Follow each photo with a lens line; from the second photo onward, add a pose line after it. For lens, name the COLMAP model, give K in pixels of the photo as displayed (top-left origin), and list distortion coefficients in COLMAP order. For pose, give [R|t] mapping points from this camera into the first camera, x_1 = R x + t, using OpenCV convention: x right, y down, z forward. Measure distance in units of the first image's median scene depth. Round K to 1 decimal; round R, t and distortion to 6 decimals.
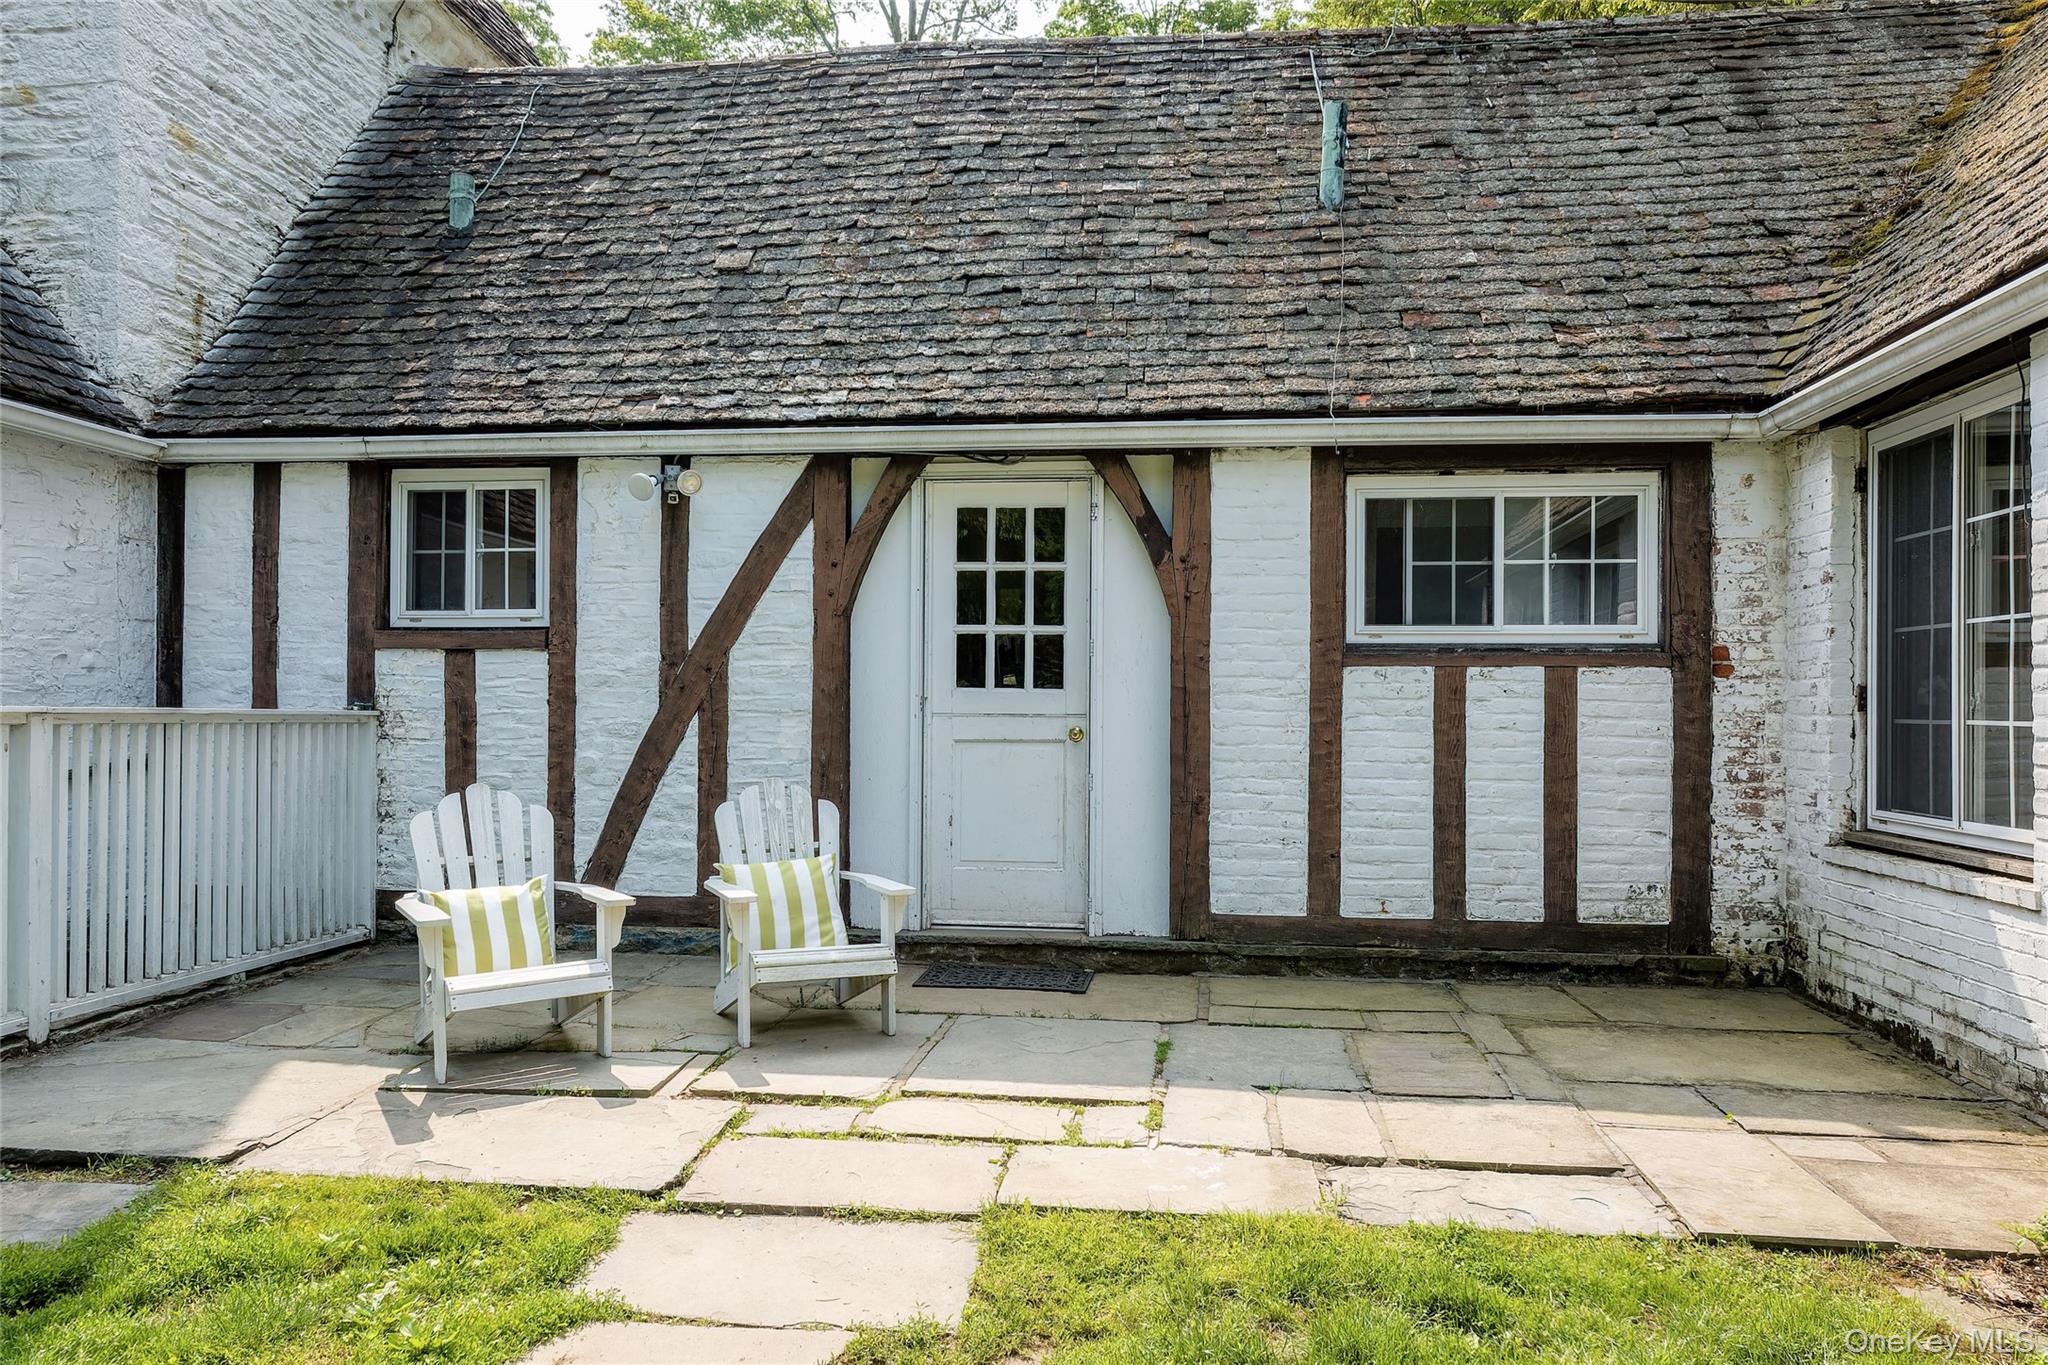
lens RADIAL K [[1462.2, 0, 1030.6], [0, 1462.2, 723.1], [0, 0, 1]] dist [0.005749, -0.000026]
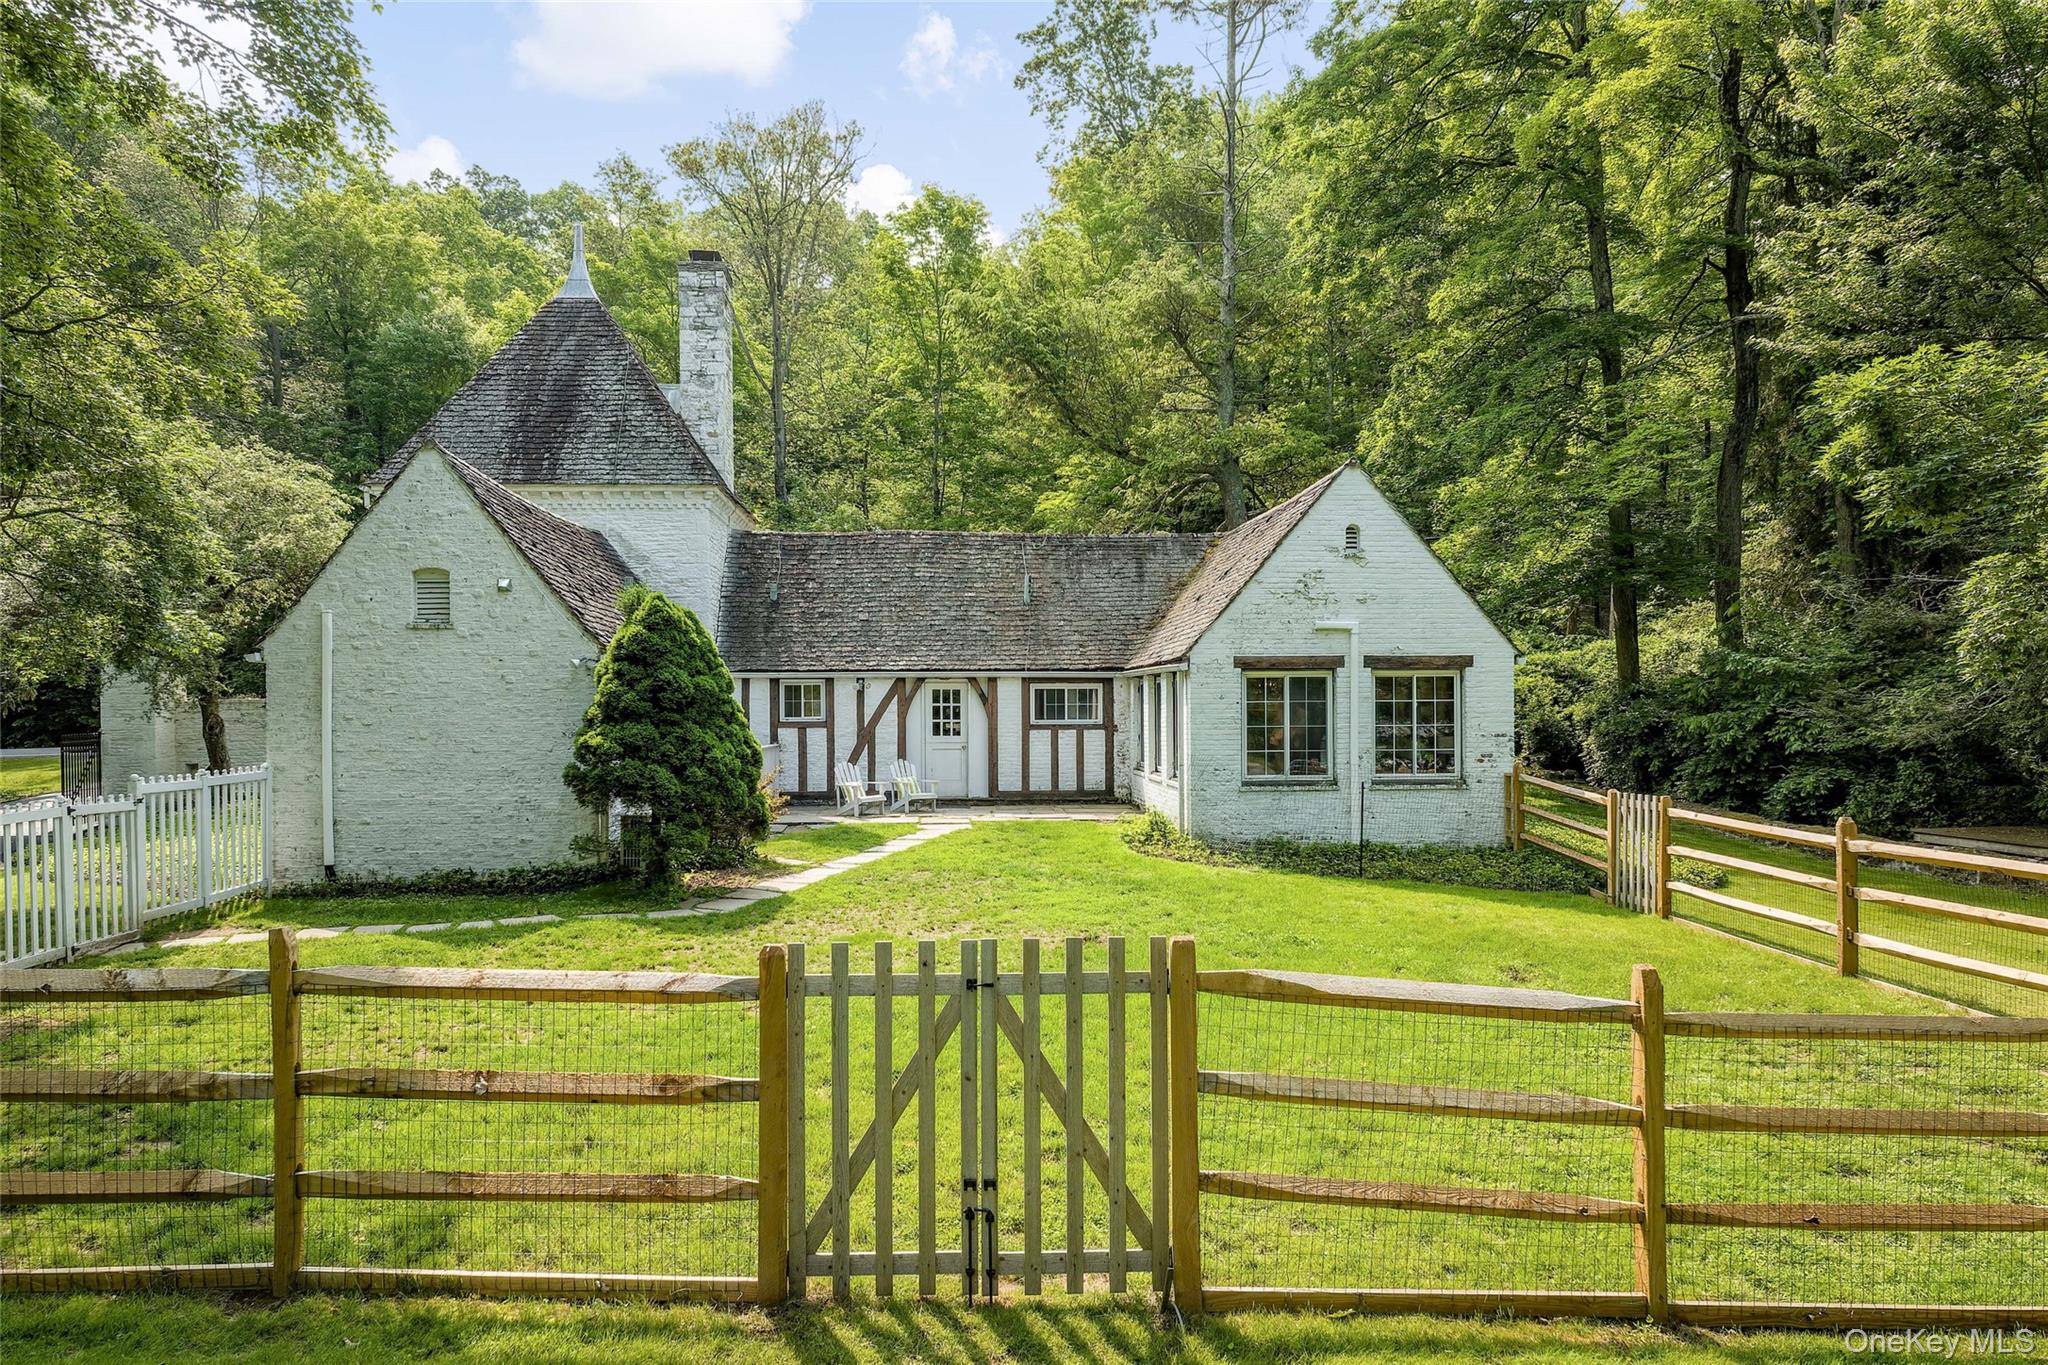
lens RADIAL K [[1462.2, 0, 1030.6], [0, 1462.2, 723.1], [0, 0, 1]] dist [0.005749, -0.000026]
pose [[0.986152, -0.014844, 0.165176, -0.445829], [0.013658, 0.999872, 0.008314, -0.088777], [-0.165278, -0.005943, 0.986229, -2.942762]]
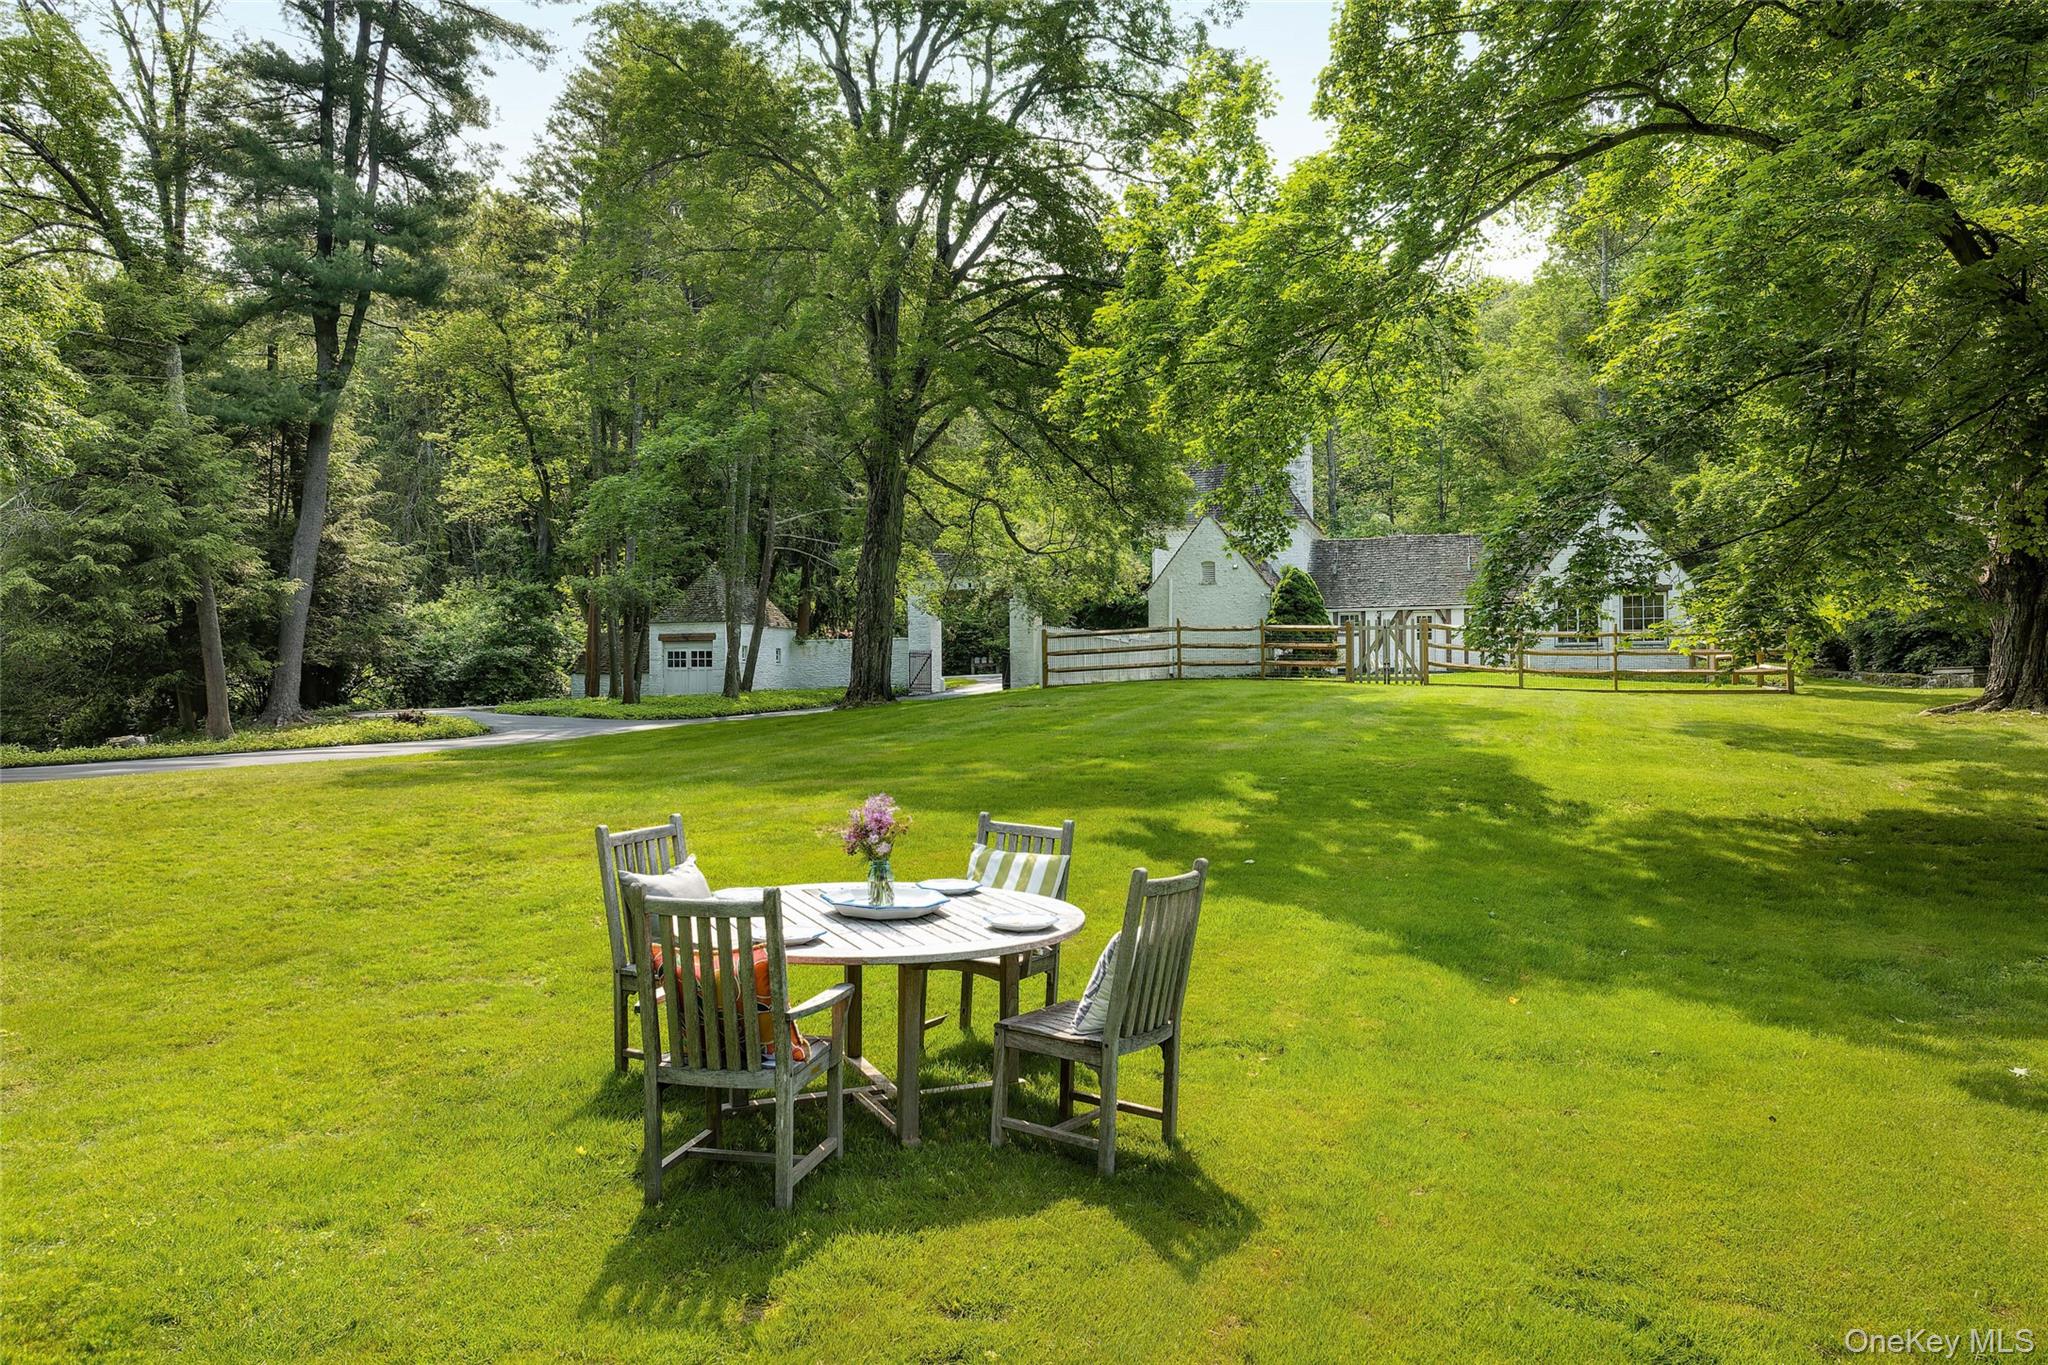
lens RADIAL K [[1462.2, 0, 1030.6], [0, 1462.2, 723.1], [0, 0, 1]] dist [0.005749, -0.000026]
pose [[0.980165, -0.014555, -0.197649, -0.534007], [0.015440, 0.999876, 0.002935, 0.362952], [0.197581, -0.005929, 0.980269, -7.035384]]
